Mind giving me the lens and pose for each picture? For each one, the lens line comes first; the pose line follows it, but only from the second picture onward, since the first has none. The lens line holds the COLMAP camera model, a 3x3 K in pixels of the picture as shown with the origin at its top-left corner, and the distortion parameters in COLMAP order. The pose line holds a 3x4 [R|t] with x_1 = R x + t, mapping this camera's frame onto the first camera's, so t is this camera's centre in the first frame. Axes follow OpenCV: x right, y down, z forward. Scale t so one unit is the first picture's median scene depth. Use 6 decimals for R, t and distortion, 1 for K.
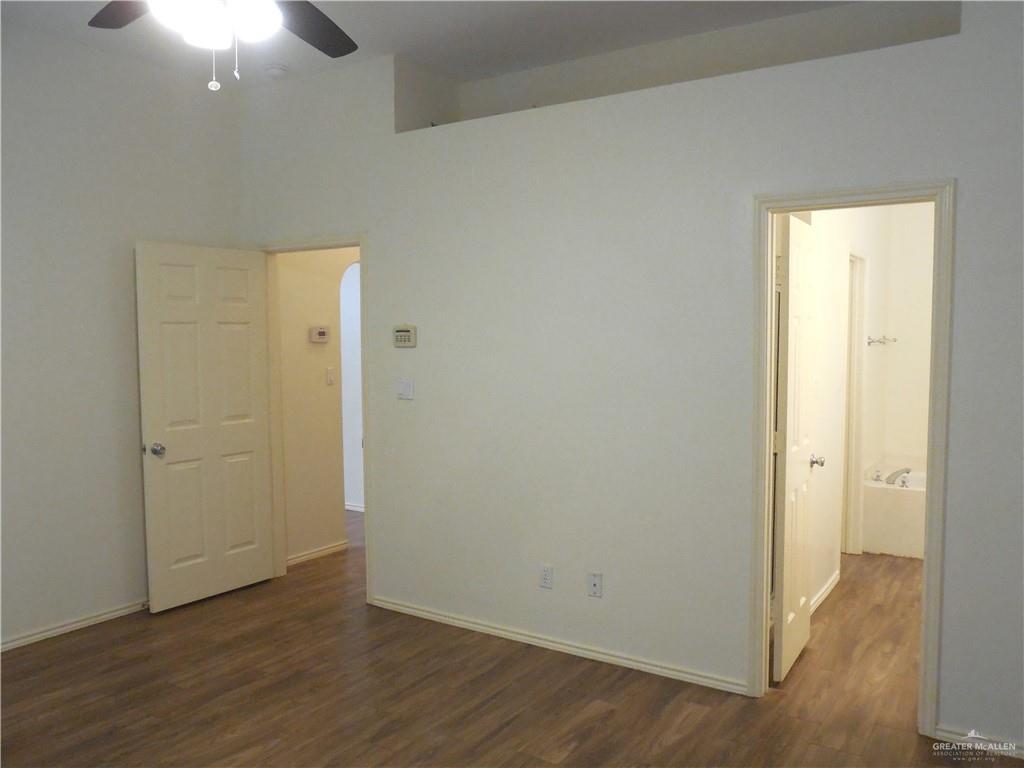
lens RADIAL K [[801.2, 0, 512.0], [0, 801.2, 384.0], [0, 0, 1]] dist [-0.082947, 0.052098]
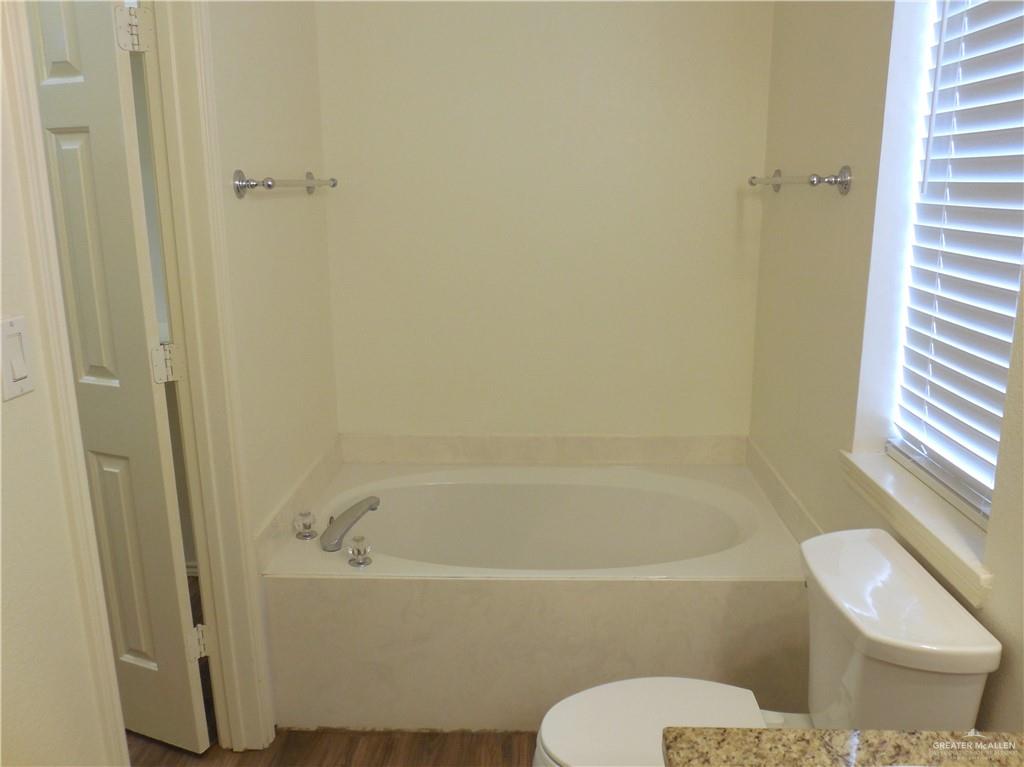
lens RADIAL K [[801.2, 0, 512.0], [0, 801.2, 383.5], [0, 0, 1]] dist [-0.082947, 0.052098]
pose [[0.855695, -0.124881, 0.502186, 0.368331], [0.033410, 0.981752, 0.187209, -0.029061], [-0.516401, -0.143416, 0.844252, 0.626483]]
